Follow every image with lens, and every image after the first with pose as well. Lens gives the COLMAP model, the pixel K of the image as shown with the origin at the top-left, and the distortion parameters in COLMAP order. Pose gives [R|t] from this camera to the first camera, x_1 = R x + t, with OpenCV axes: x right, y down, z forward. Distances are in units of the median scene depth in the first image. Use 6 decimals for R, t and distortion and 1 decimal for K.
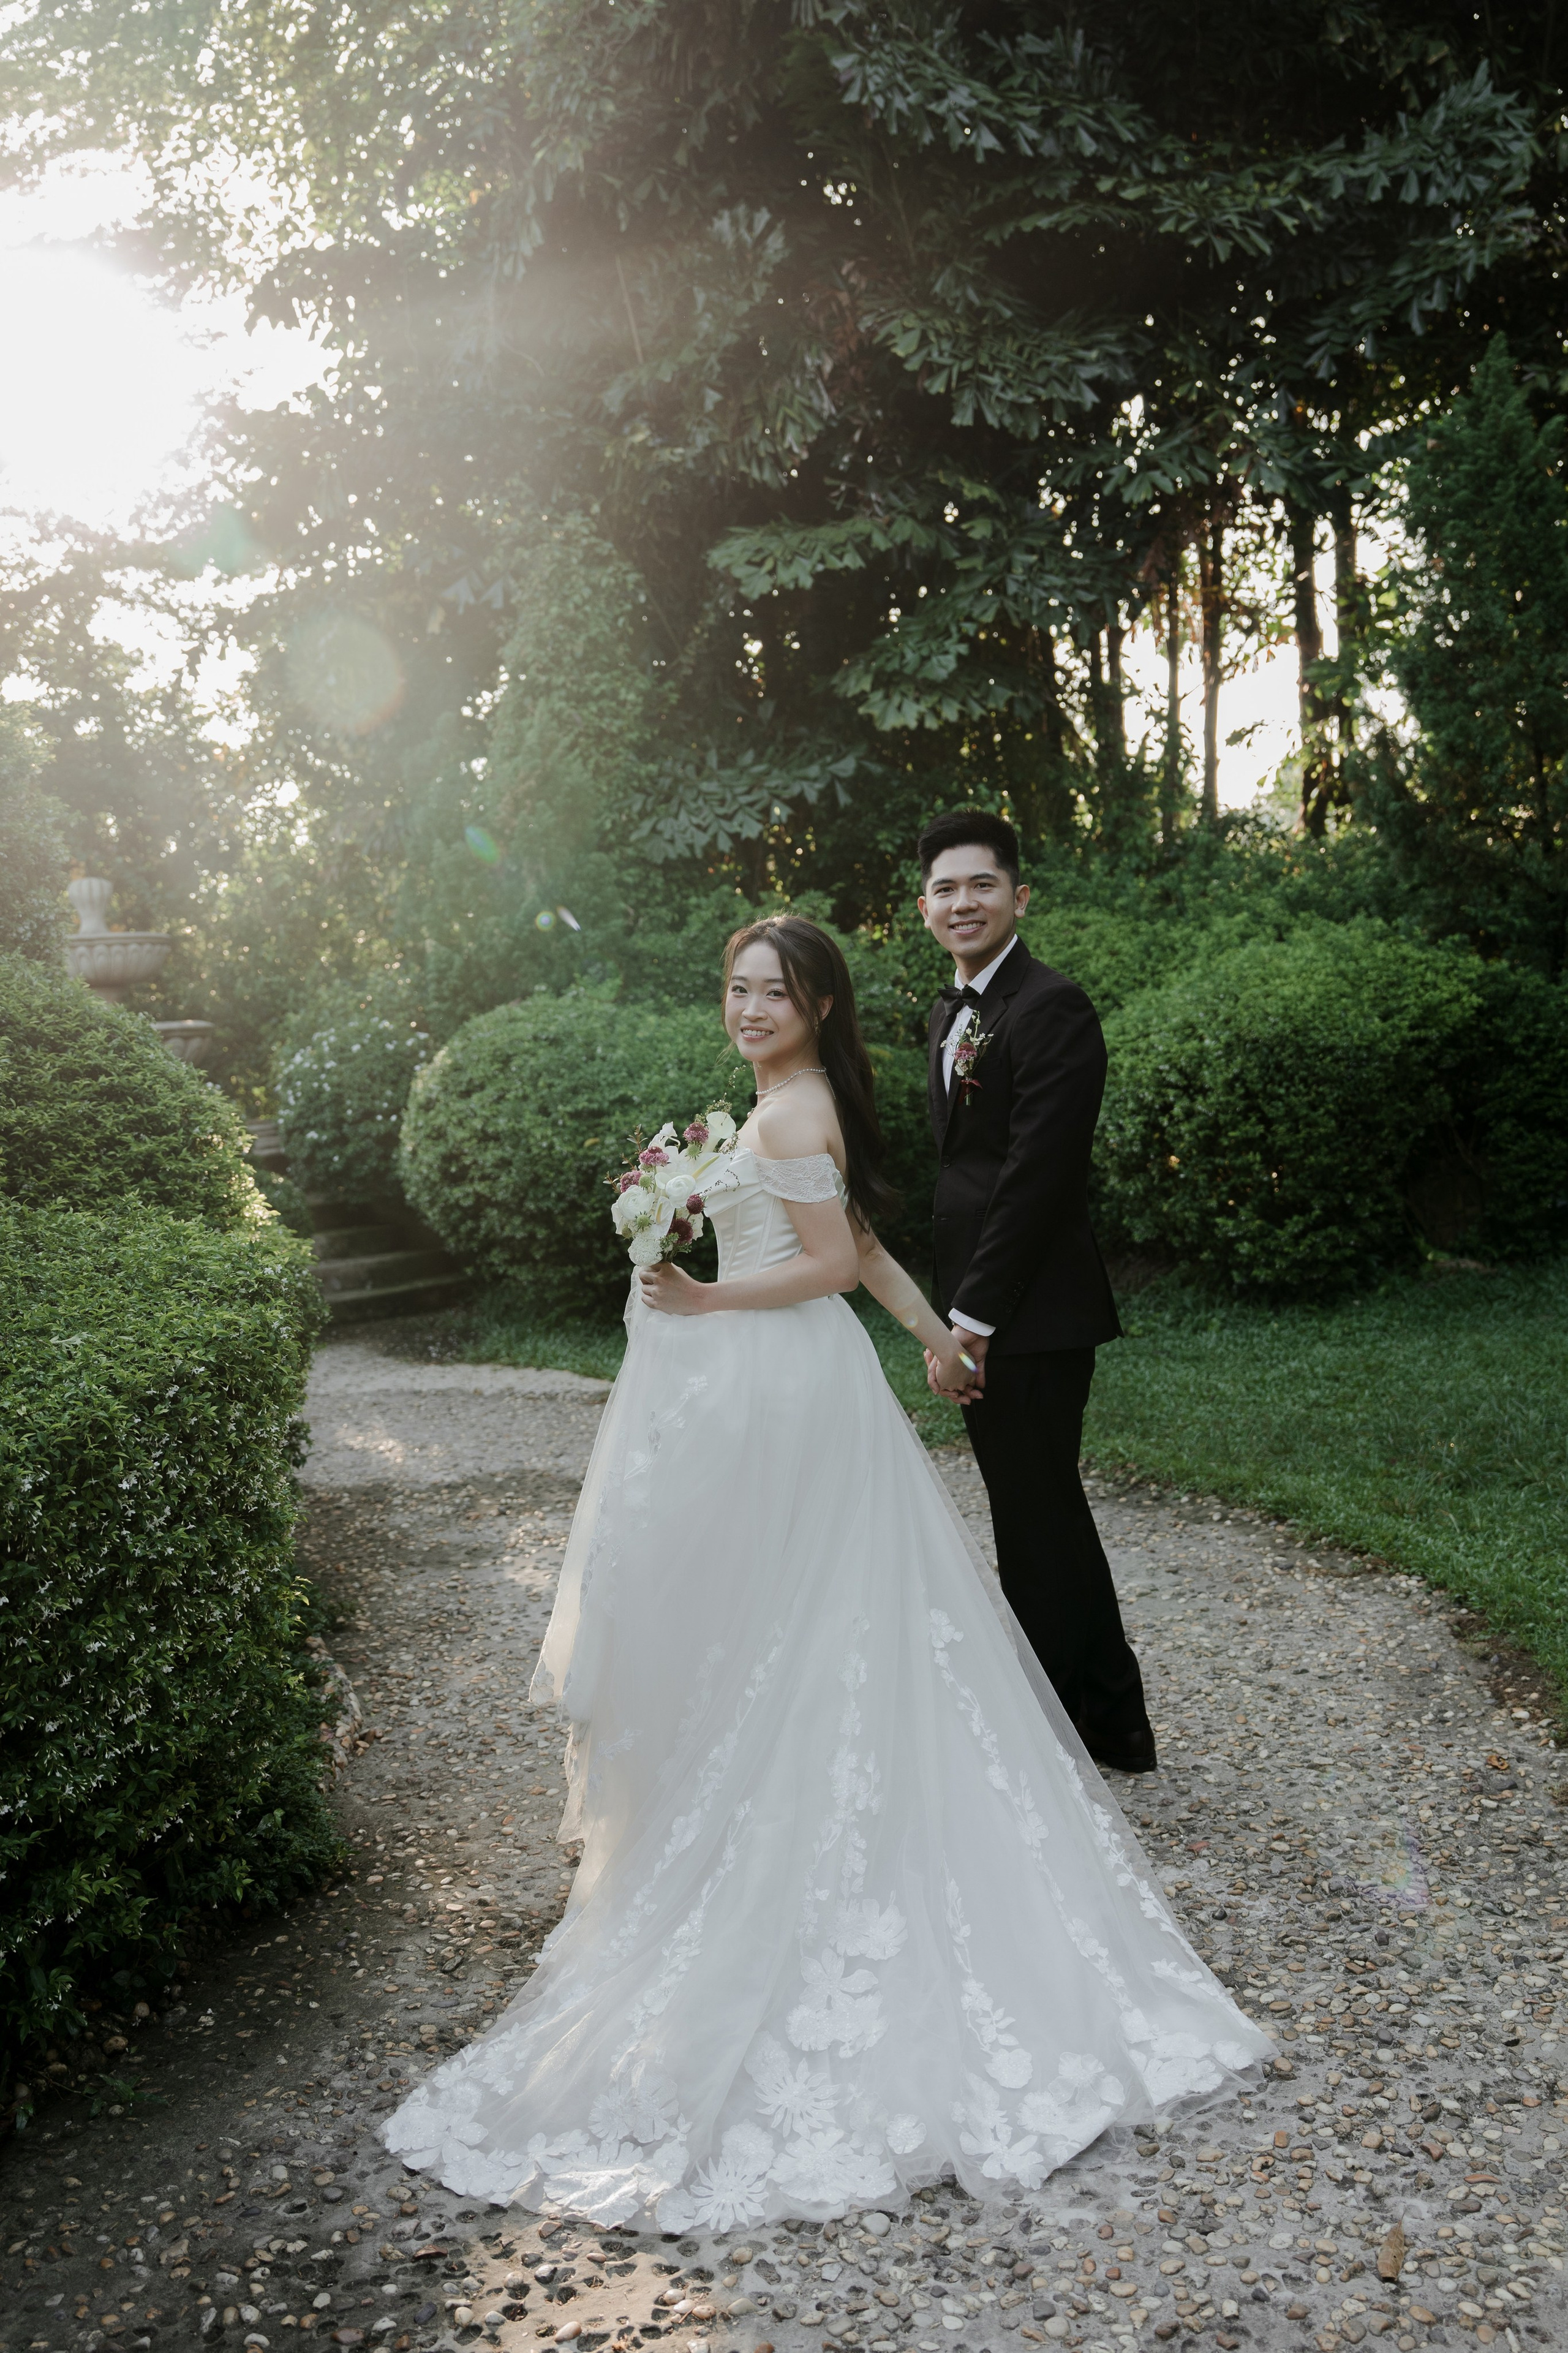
lens RADIAL K [[2102.7, 0, 788.8], [0, 2102.7, 1149.2], [0, 0, 1]] dist [-0.000053, 0.003084]
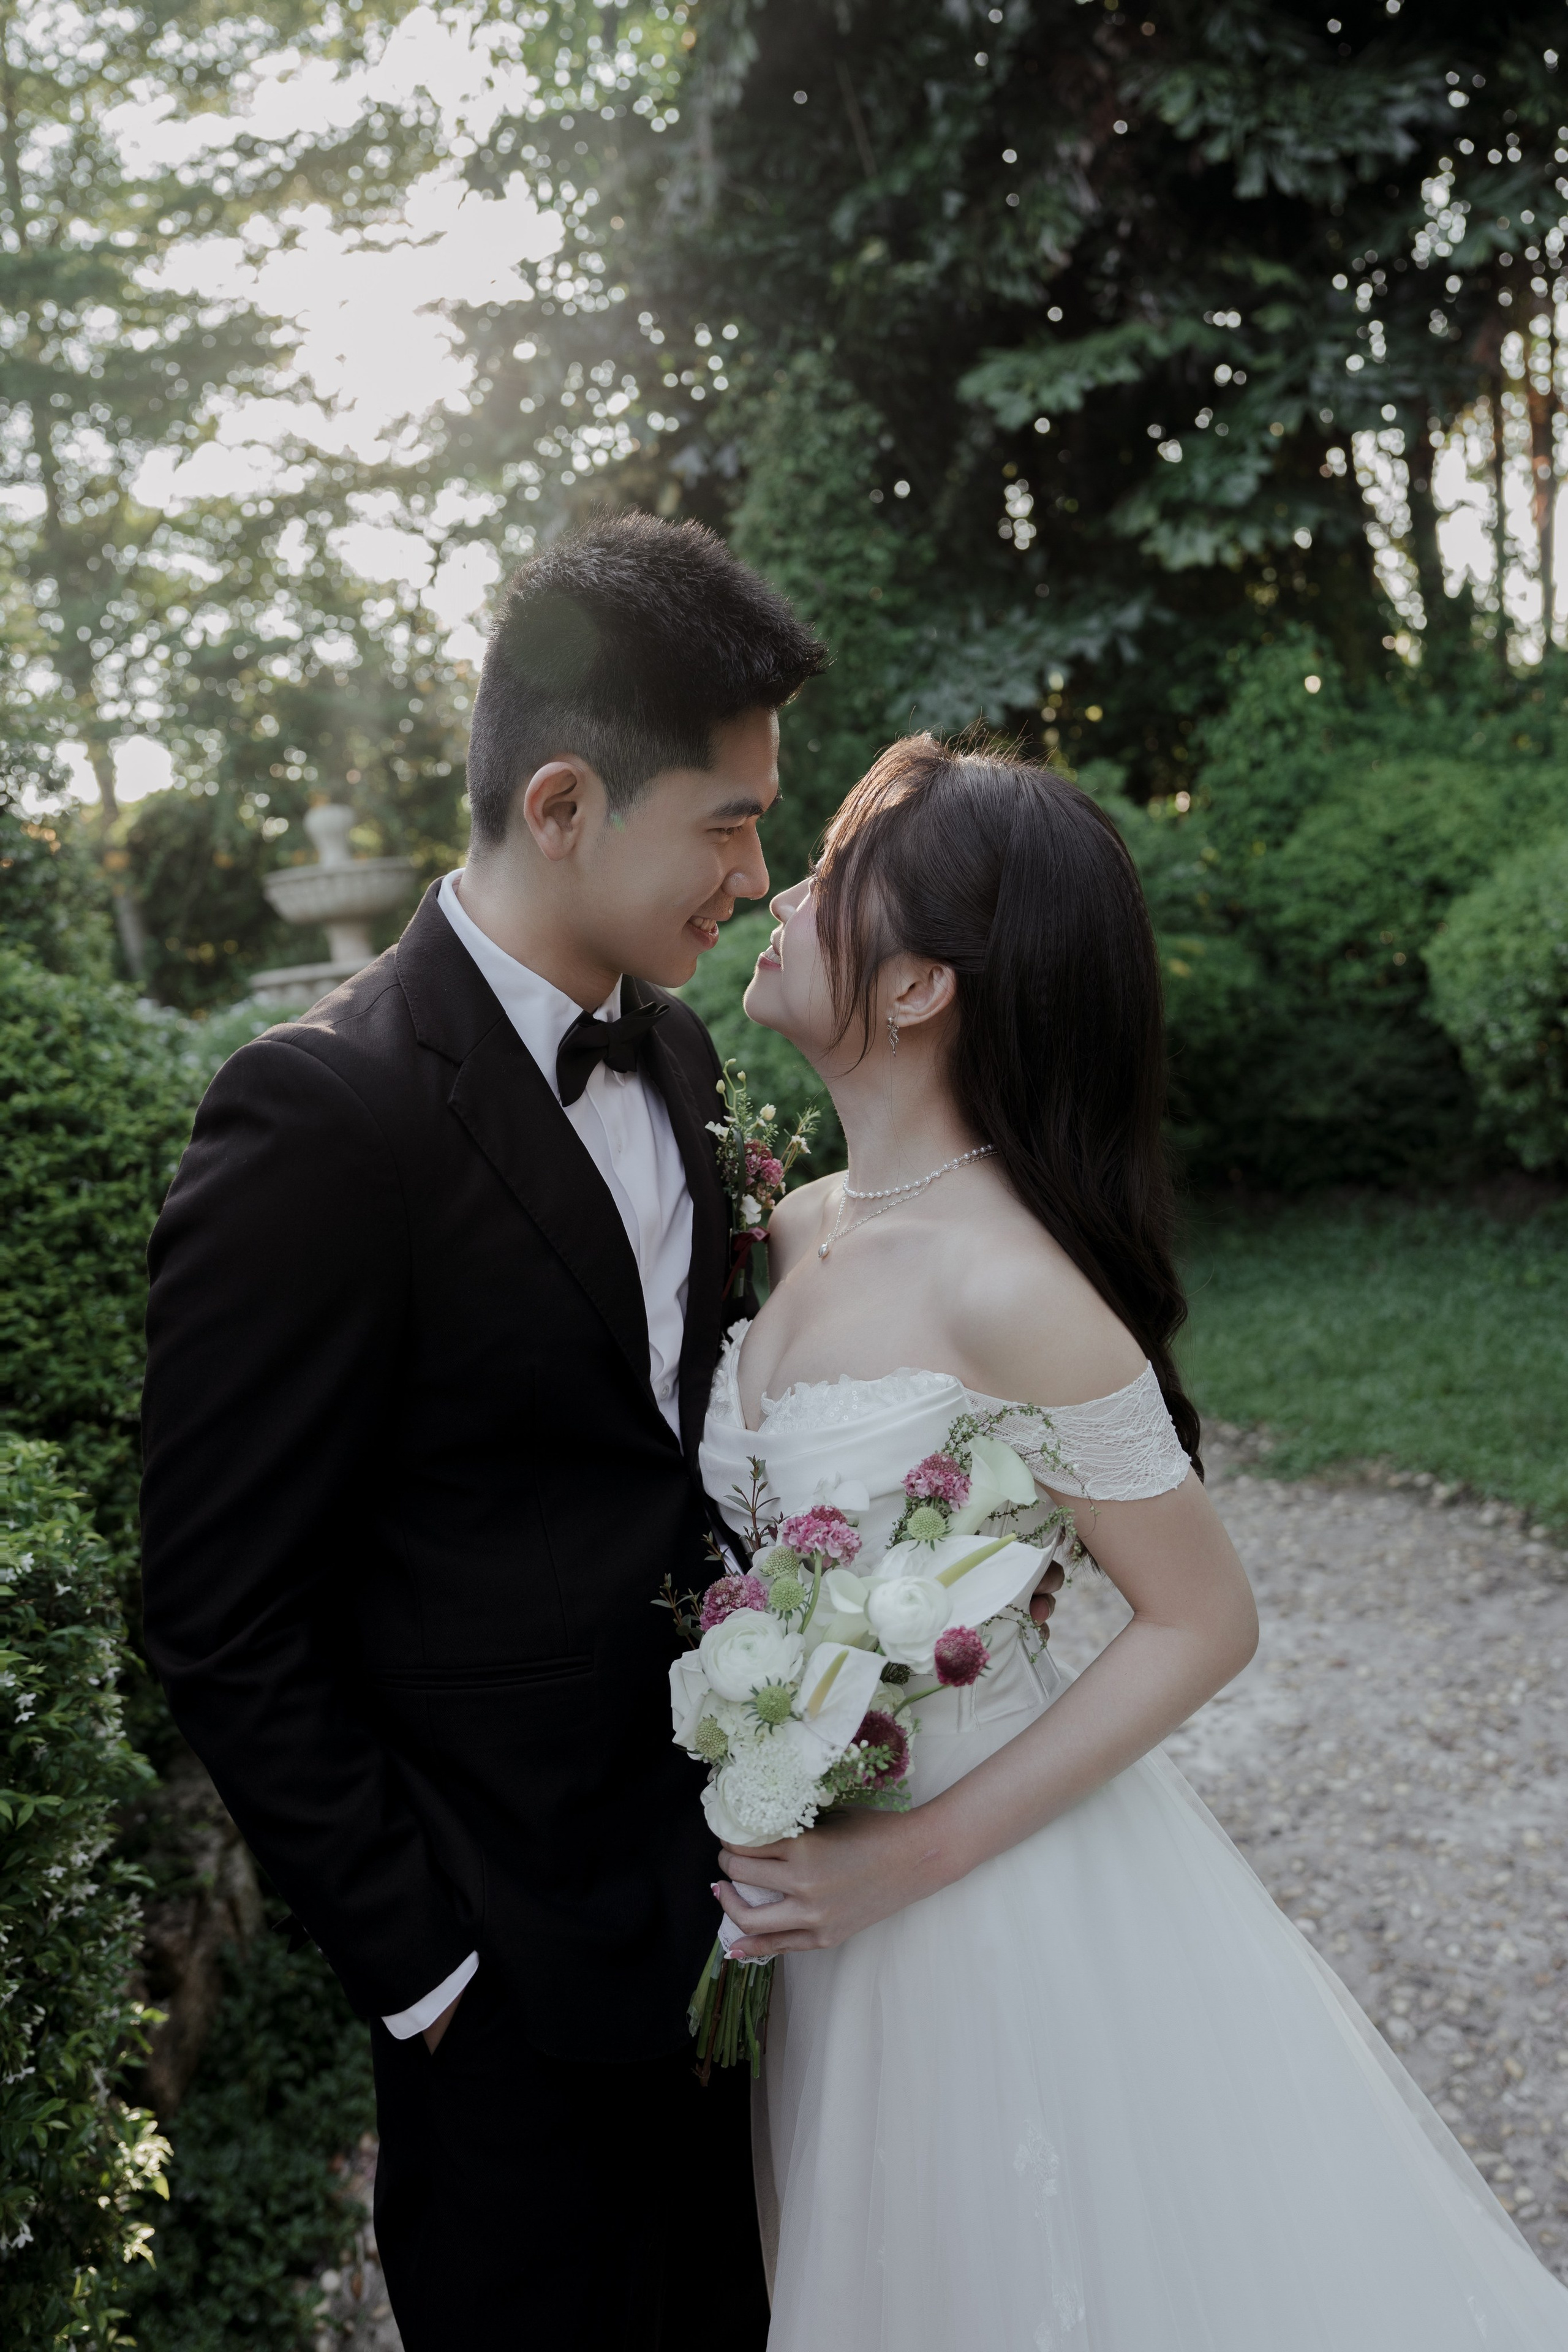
lens RADIAL K [[1904.9, 0, 792.6], [0, 1904.9, 1122.5], [0, 0, 1]] dist [-0.075814, 0.126413]
pose [[0.987017, -0.046967, -0.153595, -0.000279], [0.054732, 0.997407, 0.046721, -0.018145], [0.151003, -0.054521, 0.987029, 0.204652]]
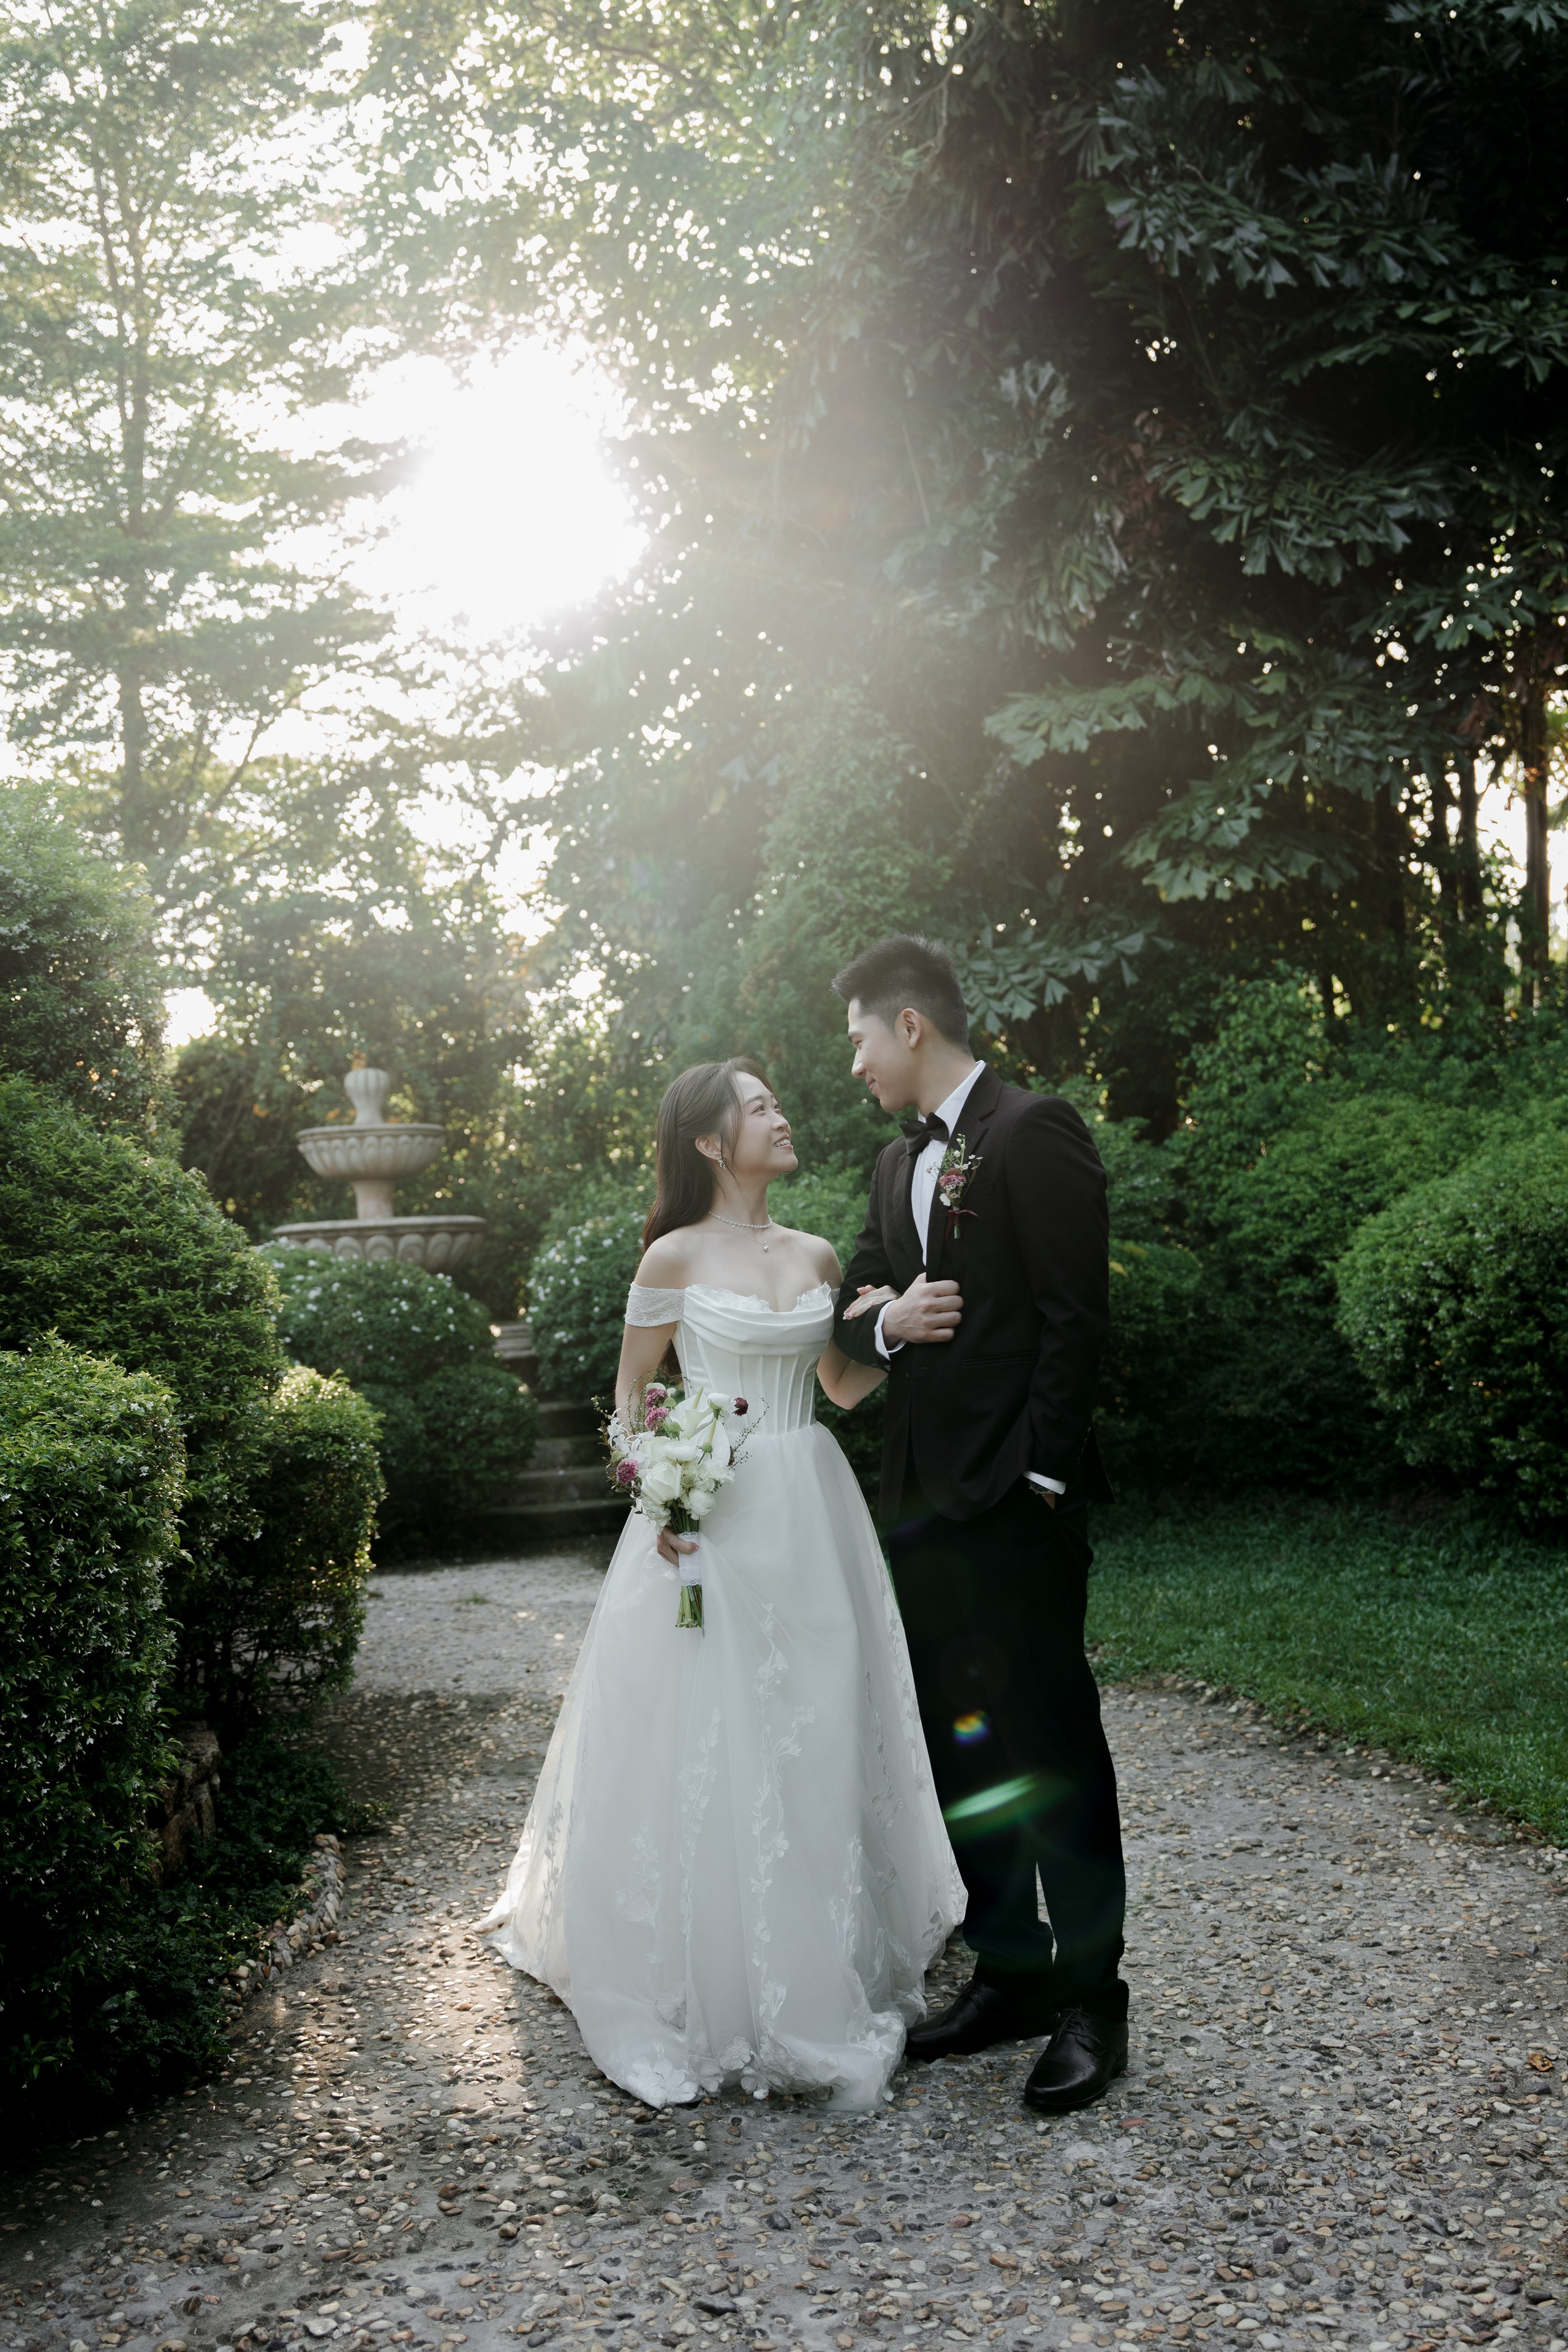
lens RADIAL K [[2292.3, 0, 777.3], [0, 2292.3, 1131.4], [0, 0, 1]] dist [0.009864, 0.059689]
pose [[0.978383, 0.002453, -0.206788, 0.086468], [-0.025477, 0.993742, -0.108752, 0.013006], [0.205228, 0.111670, 0.972323, 0.006339]]
